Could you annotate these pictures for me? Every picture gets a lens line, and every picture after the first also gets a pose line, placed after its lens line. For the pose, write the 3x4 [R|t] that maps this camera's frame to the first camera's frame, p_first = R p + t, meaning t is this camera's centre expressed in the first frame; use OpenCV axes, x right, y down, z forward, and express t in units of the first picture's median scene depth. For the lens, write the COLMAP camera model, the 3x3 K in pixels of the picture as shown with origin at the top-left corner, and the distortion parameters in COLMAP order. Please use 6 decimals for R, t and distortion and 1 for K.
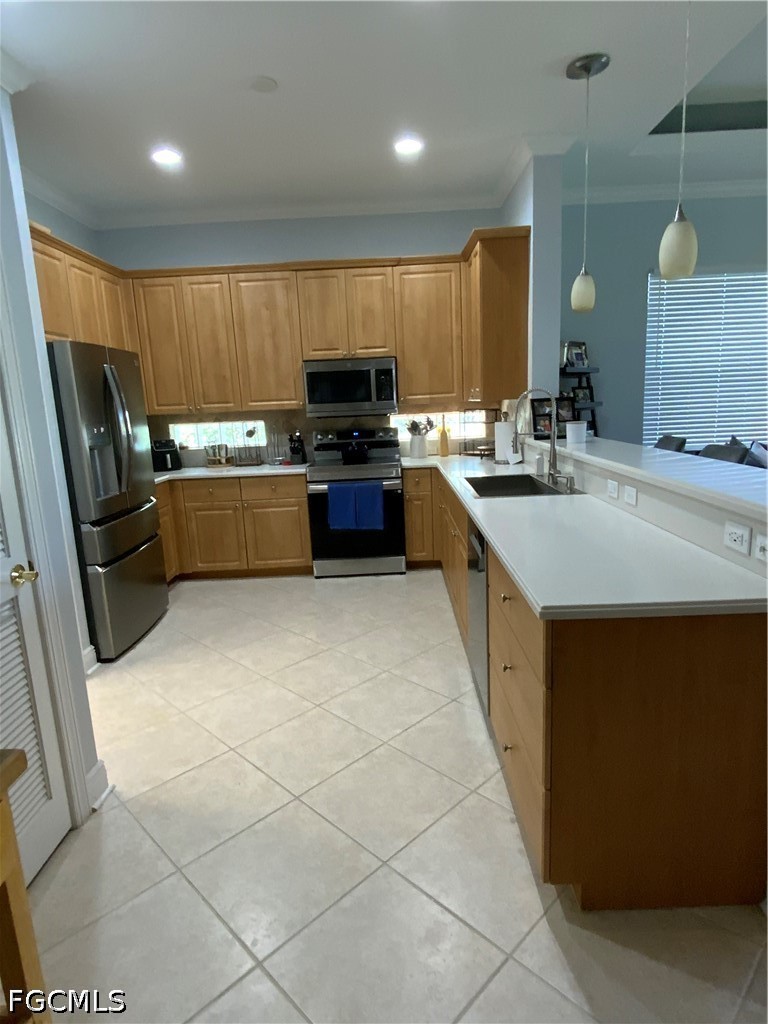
lens RADIAL K [[594.4, 0, 384.3], [0, 594.4, 517.4], [0, 0, 1]] dist [0.013896, -0.000571]
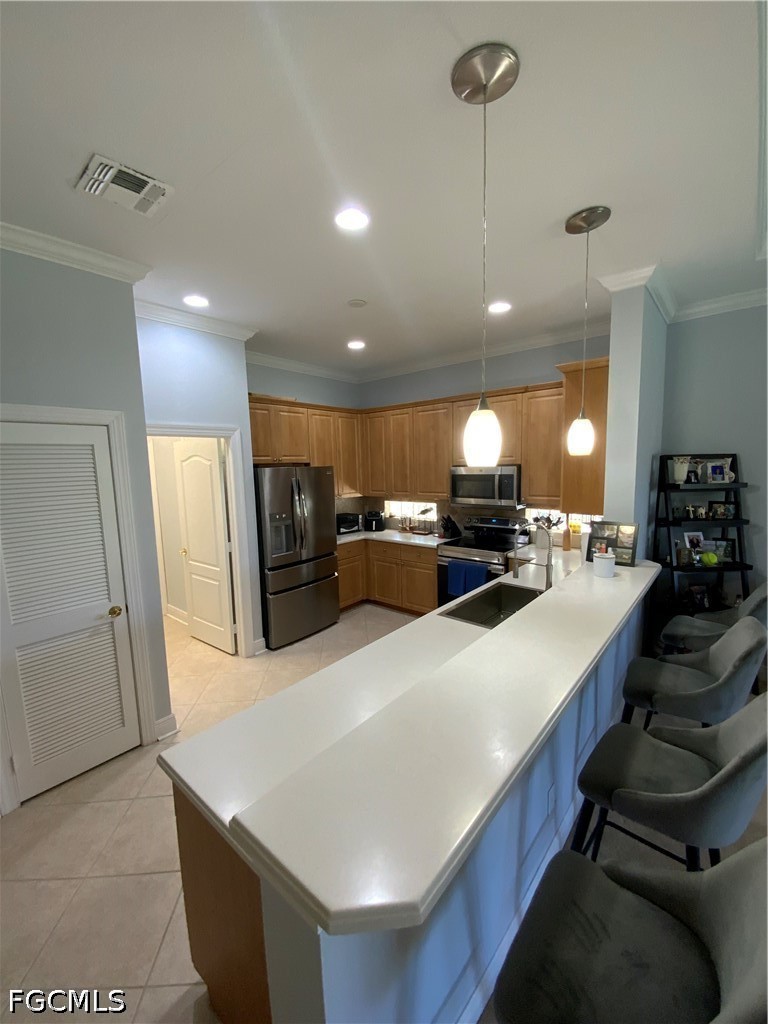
lens RADIAL K [[410.9, 0, 384.5], [0, 410.9, 512.9], [0, 0, 1]] dist [0.000415, -0.016100]
pose [[0.774416, 0.100366, -0.624665, 0.458692], [-0.132848, 0.991121, -0.005450, -0.173682], [0.618572, 0.087206, 0.780874, 0.234530]]
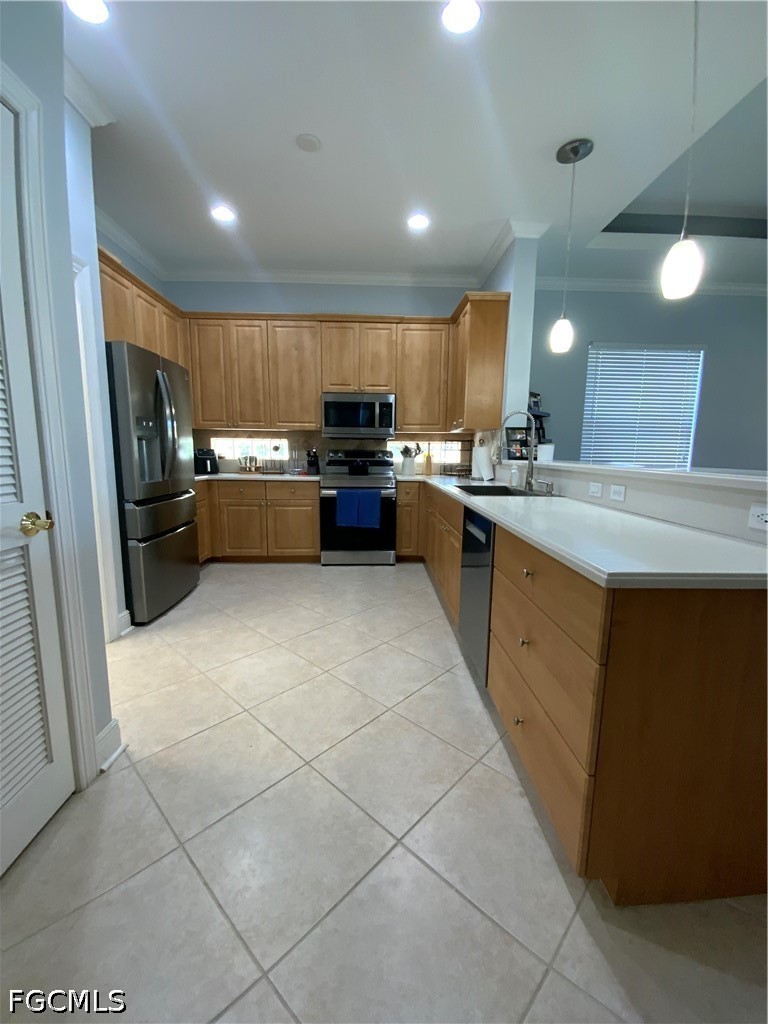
lens RADIAL K [[420.2, 0, 385.6], [0, 420.2, 516.0], [0, 0, 1]] dist [0.000291, -0.000382]
pose [[0.997481, 0.052206, 0.048022, -0.041998], [-0.049967, 0.997658, -0.046707, 0.044814], [-0.050348, 0.044190, 0.997754, 0.154124]]
